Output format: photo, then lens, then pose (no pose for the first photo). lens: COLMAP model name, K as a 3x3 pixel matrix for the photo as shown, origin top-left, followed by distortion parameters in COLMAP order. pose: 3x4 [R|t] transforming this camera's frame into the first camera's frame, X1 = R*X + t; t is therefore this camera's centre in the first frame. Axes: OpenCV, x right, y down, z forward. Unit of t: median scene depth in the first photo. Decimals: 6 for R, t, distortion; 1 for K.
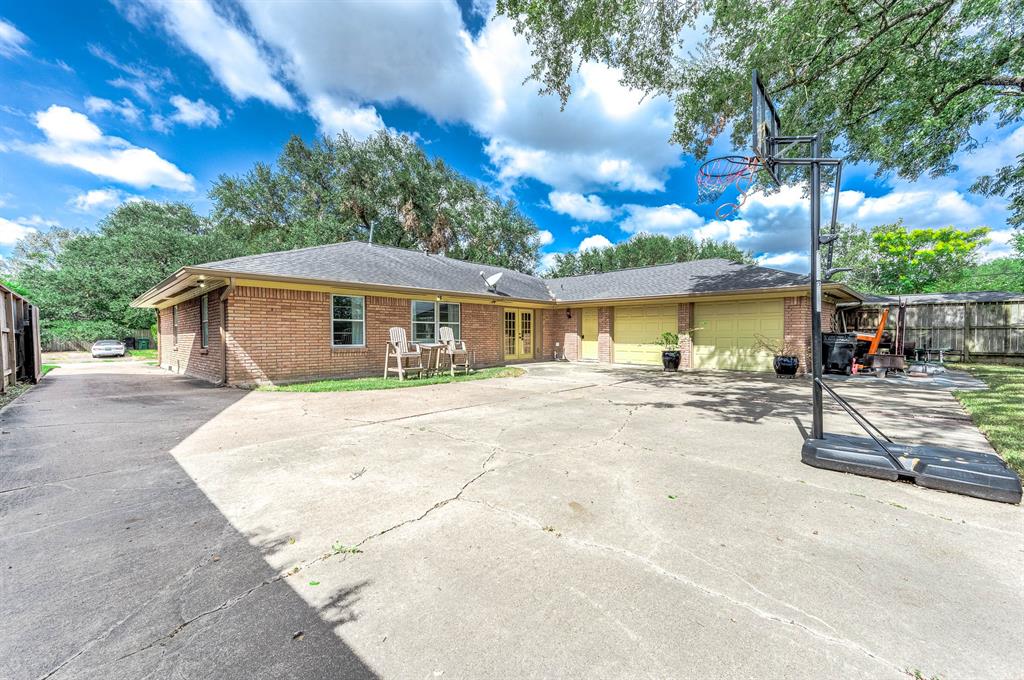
lens RADIAL K [[403.1, 0, 506.6], [0, 403.1, 342.0], [0, 0, 1]] dist [0.016044, 0.000016]
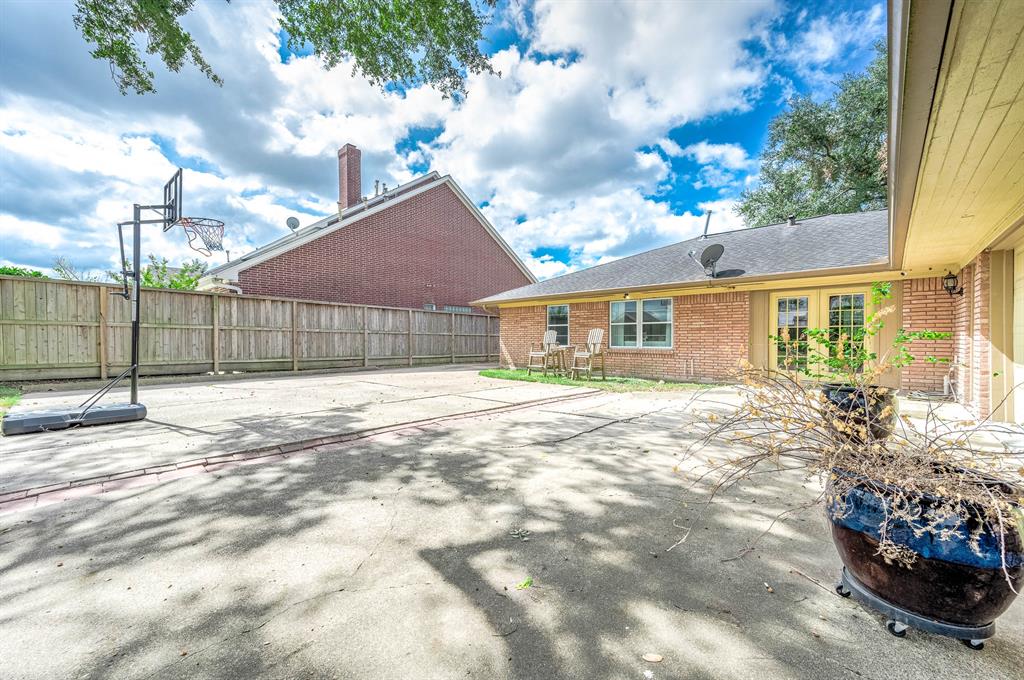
lens RADIAL K [[397.2, 0, 516.8], [0, 397.2, 342.8], [0, 0, 1]] dist [0.000546, -0.000078]
pose [[0.028491, 0.013375, -0.999505, 0.548552], [-0.018184, 0.999752, 0.012860, -0.009354], [0.999429, 0.017809, 0.028728, 0.563821]]
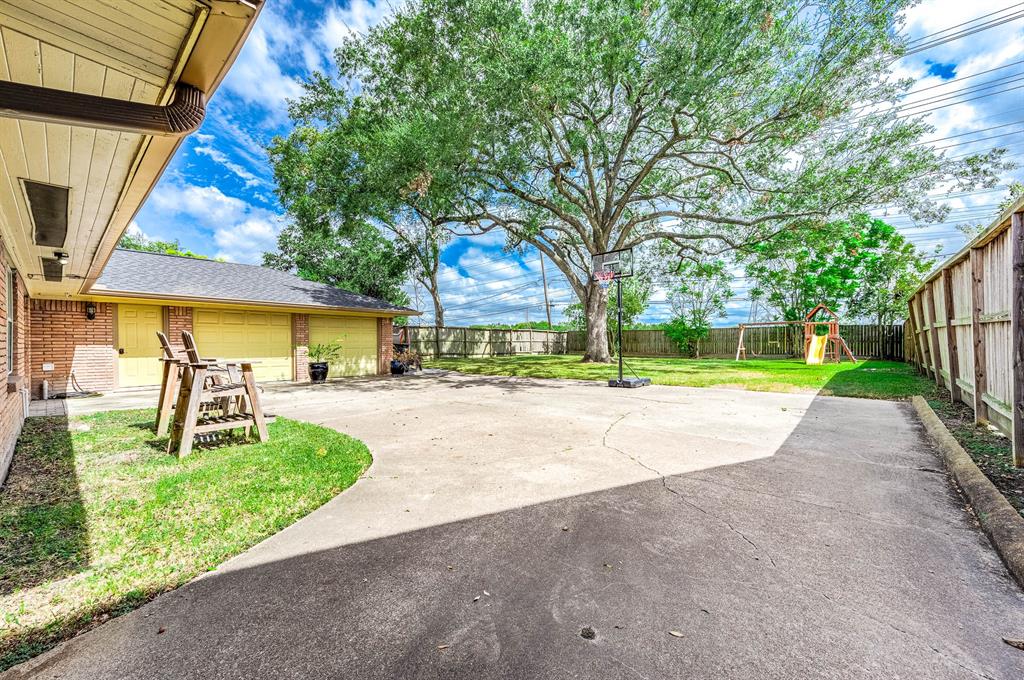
lens RADIAL K [[397.2, 0, 516.8], [0, 397.2, 342.8], [0, 0, 1]] dist [0.000546, -0.000078]
pose [[-0.065243, 0.004957, 0.997857, -0.448260], [0.030062, 0.999544, -0.003000, -0.006230], [-0.997416, 0.029802, -0.065363, 0.449355]]
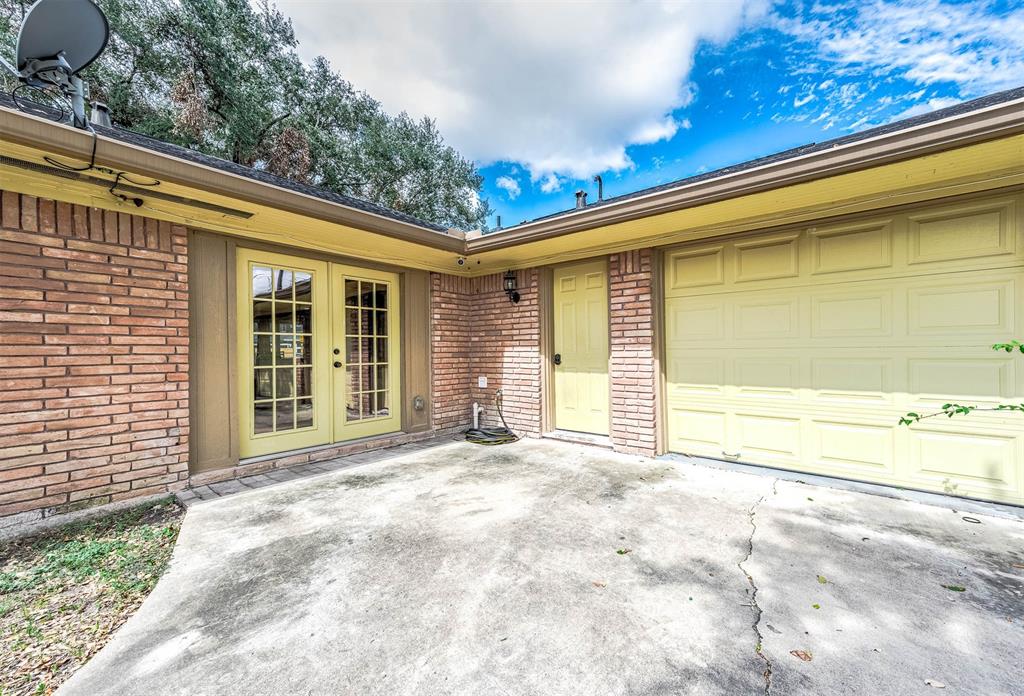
lens RADIAL K [[407.0, 0, 517.0], [0, 407.0, 343.7], [0, 0, 1]] dist [0.026093, 0.000094]
pose [[0.995428, -0.012697, 0.094668, 0.129212], [0.015268, 0.999532, -0.026492, -0.017263], [-0.094288, 0.027817, 0.995156, 0.694383]]
